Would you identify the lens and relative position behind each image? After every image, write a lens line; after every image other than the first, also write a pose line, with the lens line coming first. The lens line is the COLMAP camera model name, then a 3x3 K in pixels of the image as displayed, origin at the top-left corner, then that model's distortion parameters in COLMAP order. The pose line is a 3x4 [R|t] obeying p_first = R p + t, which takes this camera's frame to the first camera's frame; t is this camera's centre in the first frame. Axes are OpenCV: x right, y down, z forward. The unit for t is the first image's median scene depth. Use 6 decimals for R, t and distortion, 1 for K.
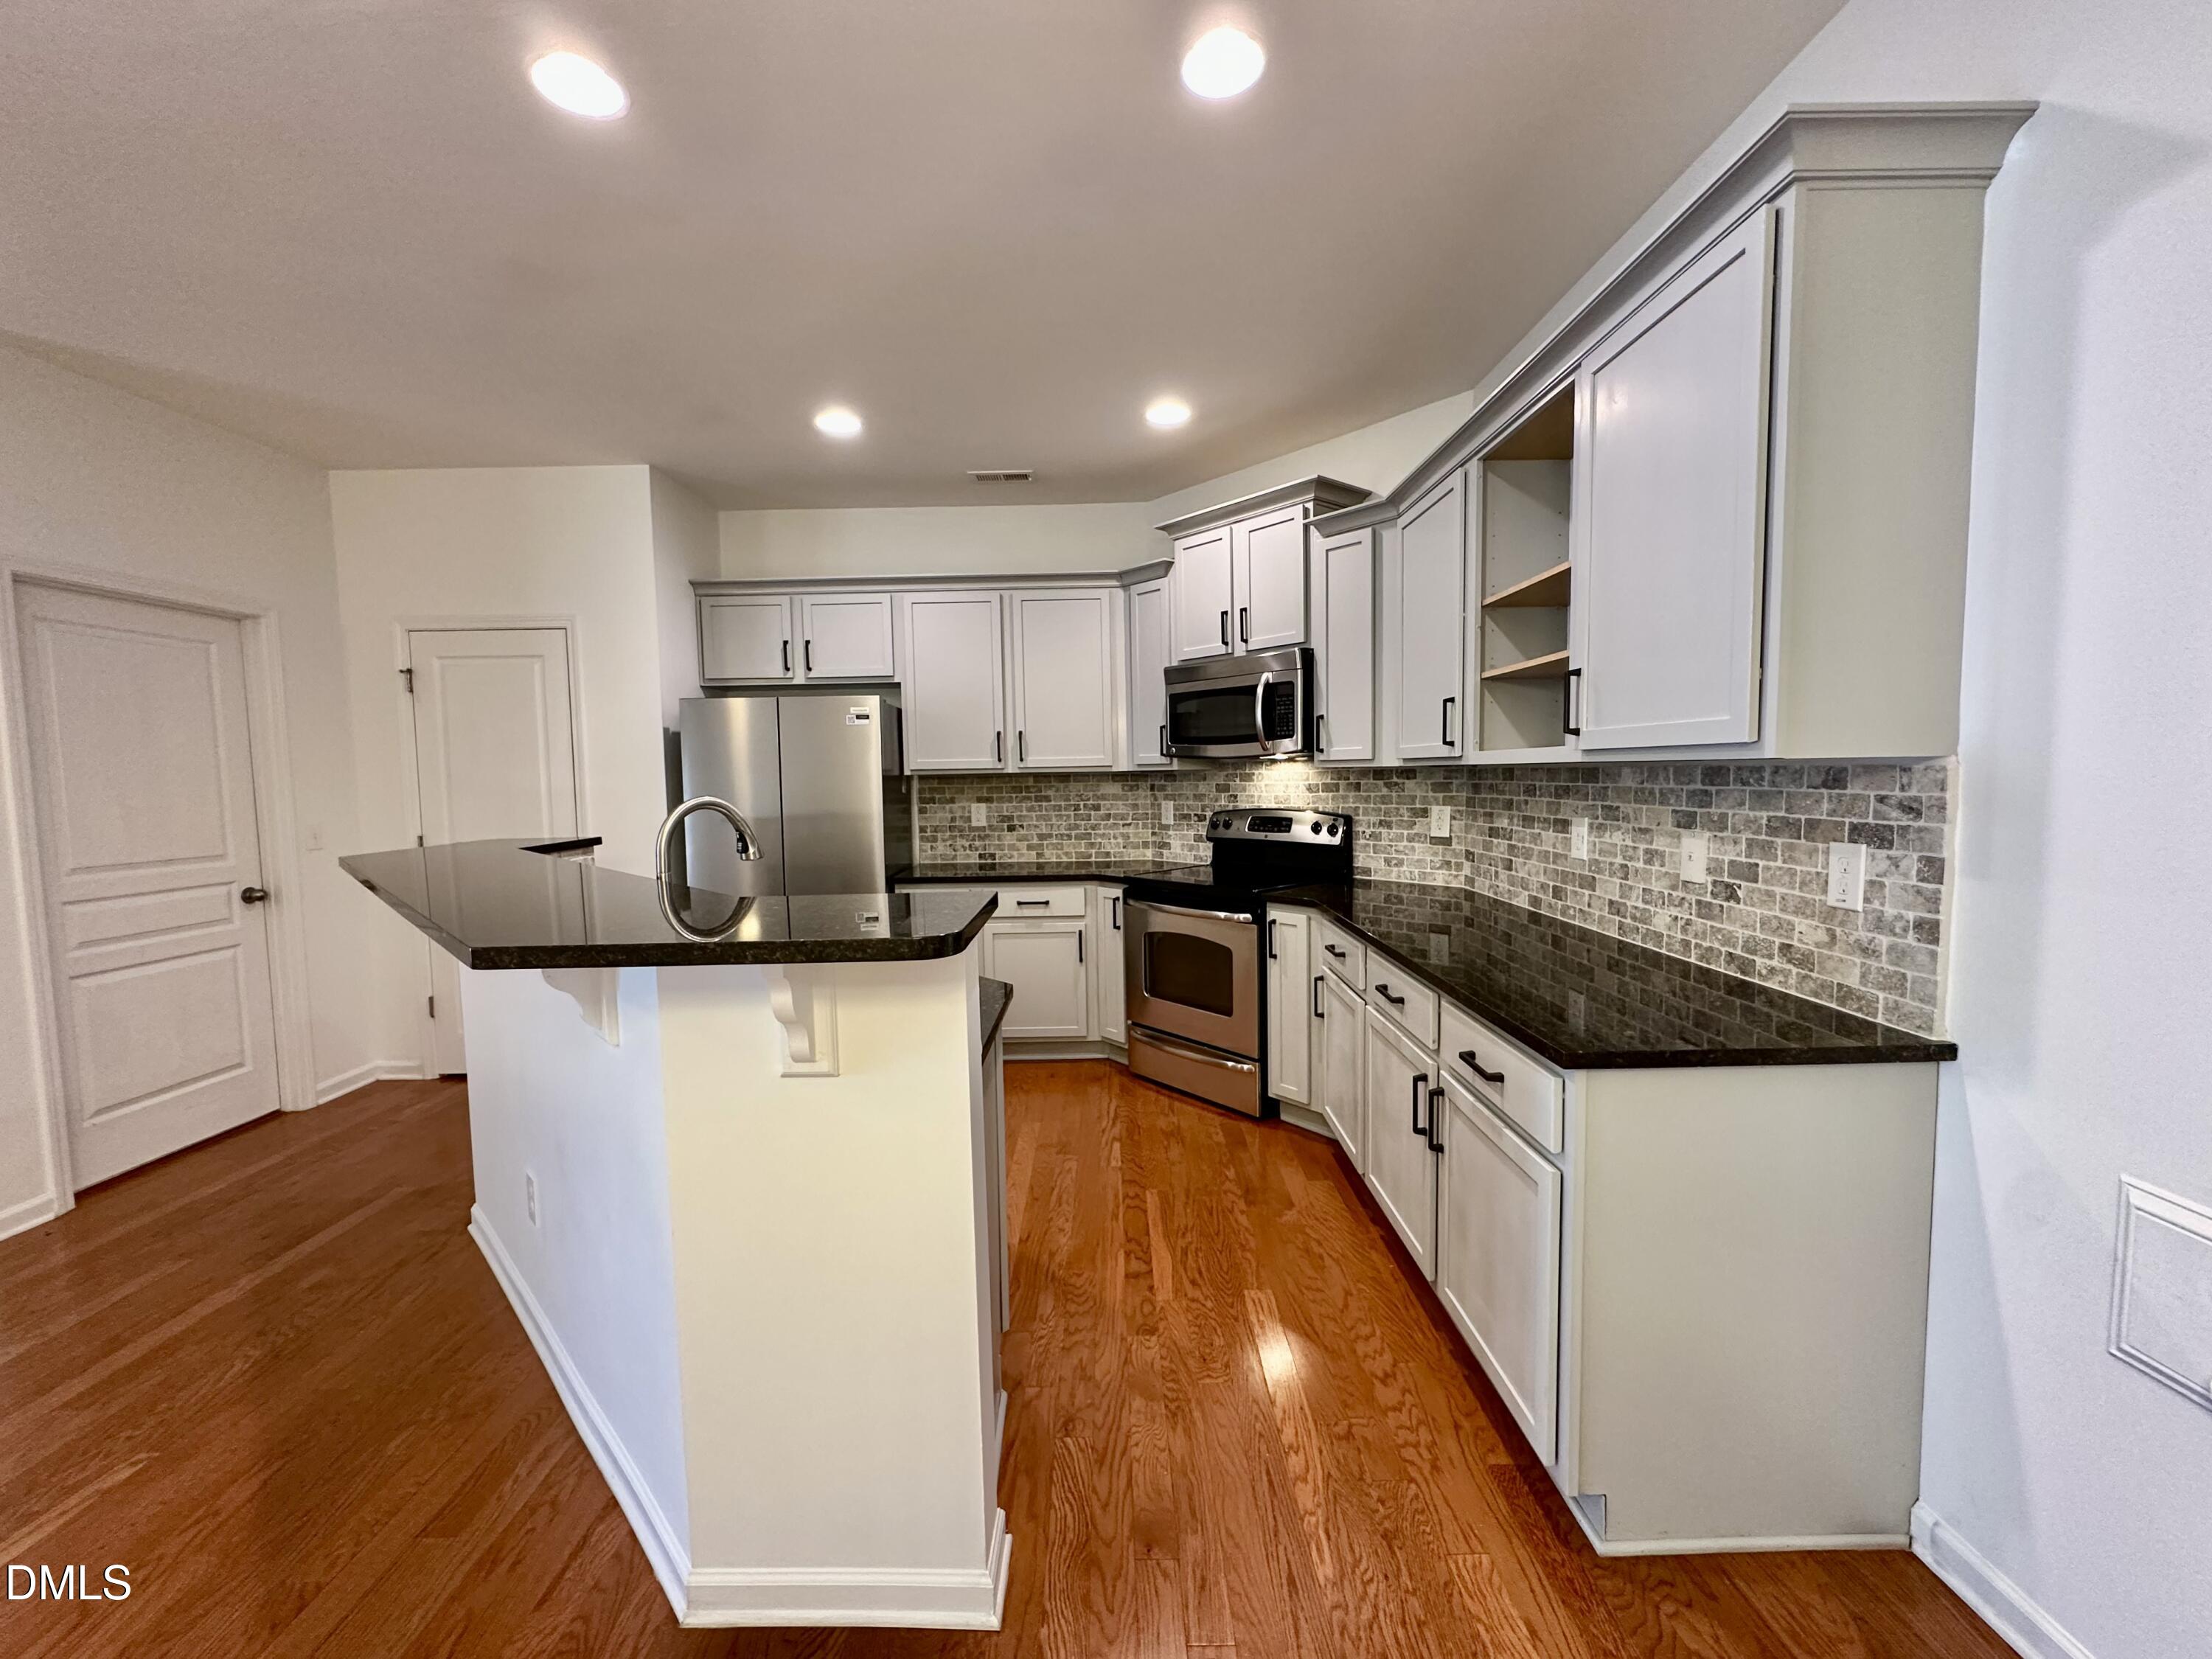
lens RADIAL K [[884.3, 0, 1102.5], [0, 884.3, 833.0], [0, 0, 1]] dist [-0.001798, 0.000097]
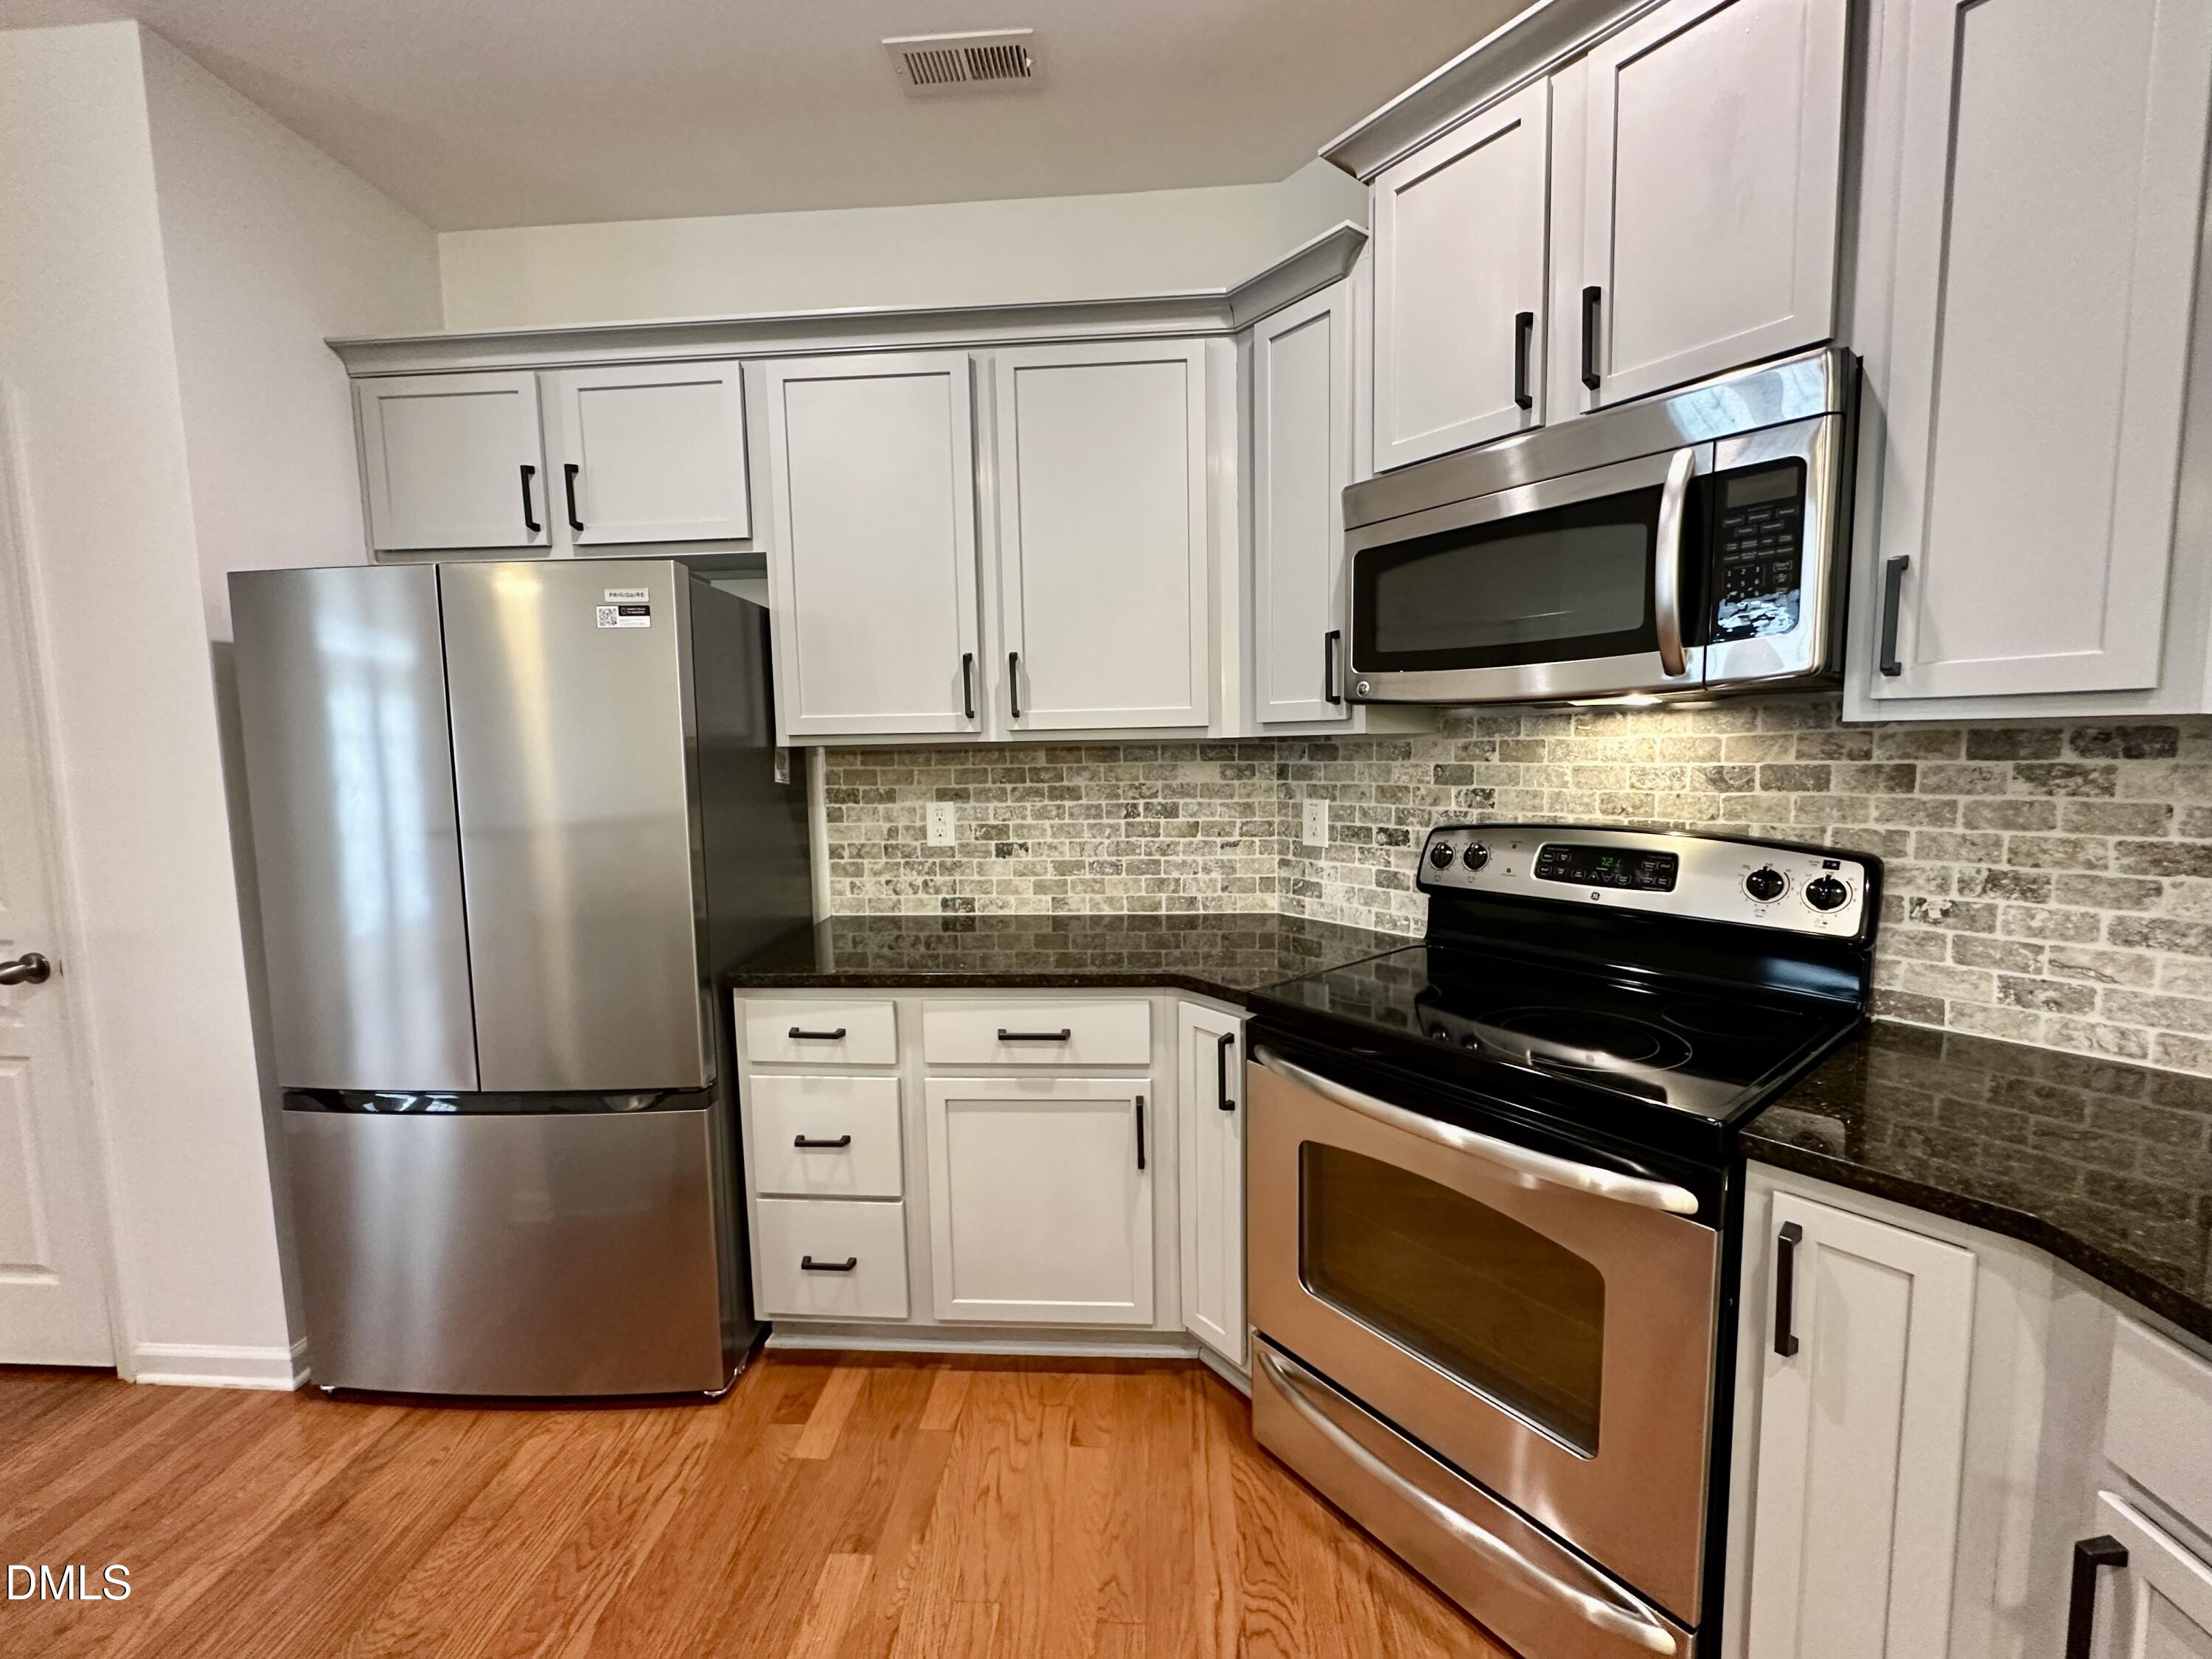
lens RADIAL K [[884.3, 0, 1102.5], [0, 884.3, 833.0], [0, 0, 1]] dist [-0.001798, 0.000097]
pose [[0.998486, 0.004360, -0.054839, -0.019309], [-0.002676, 0.999524, 0.030732, -0.034274], [0.054947, -0.030538, 0.998022, 0.533217]]
